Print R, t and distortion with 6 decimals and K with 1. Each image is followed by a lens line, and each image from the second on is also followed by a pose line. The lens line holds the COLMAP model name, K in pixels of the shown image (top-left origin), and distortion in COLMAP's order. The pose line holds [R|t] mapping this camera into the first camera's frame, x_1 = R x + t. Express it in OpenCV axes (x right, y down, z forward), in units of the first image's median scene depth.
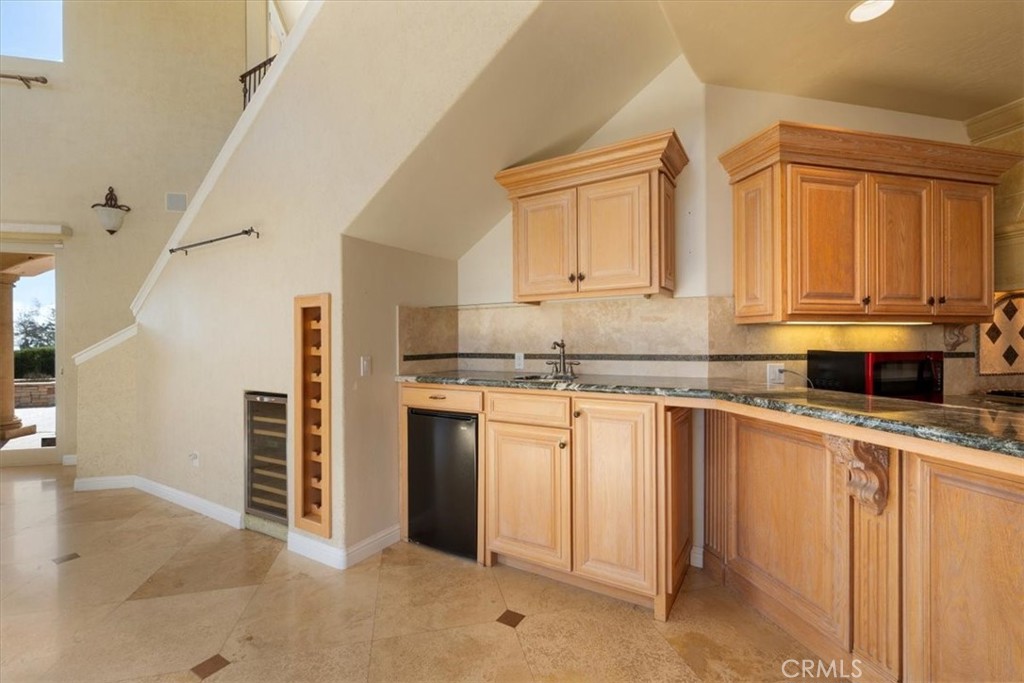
lens RADIAL K [[446.6, 0, 513.5], [0, 446.6, 341.3], [0, 0, 1]] dist [-0.000877, 0.000120]
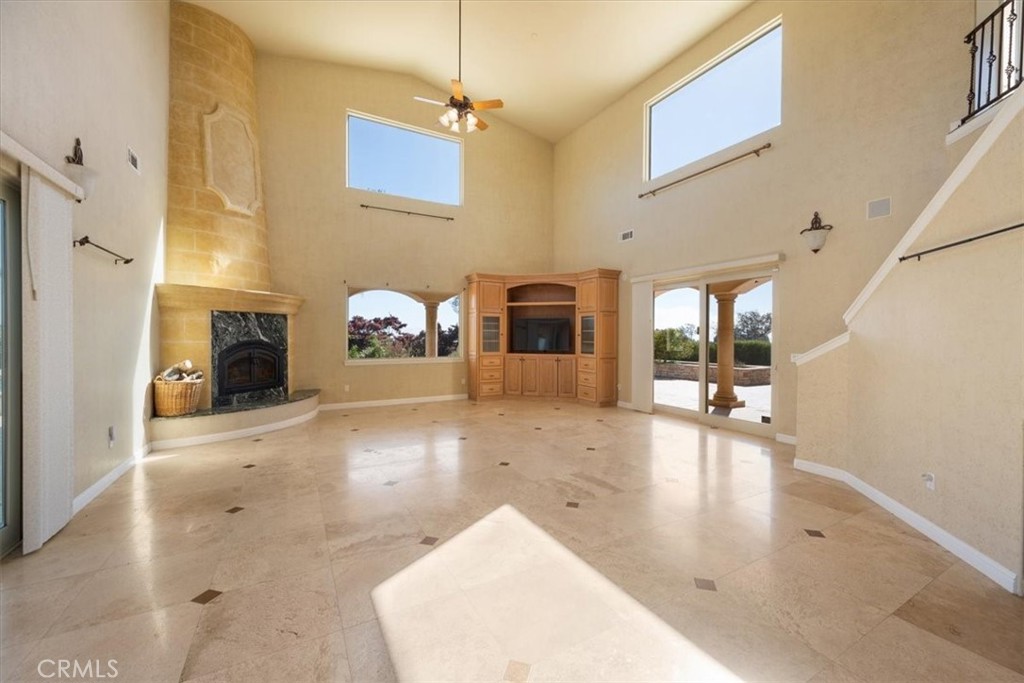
lens RADIAL K [[399.7, 0, 514.4], [0, 399.7, 338.8], [0, 0, 1]] dist [0.002819, -0.000784]
pose [[0.267921, 0.013080, -0.963352, -0.168355], [-0.006671, 0.999909, 0.011721, -0.037630], [0.963418, 0.003286, 0.267984, -0.054350]]
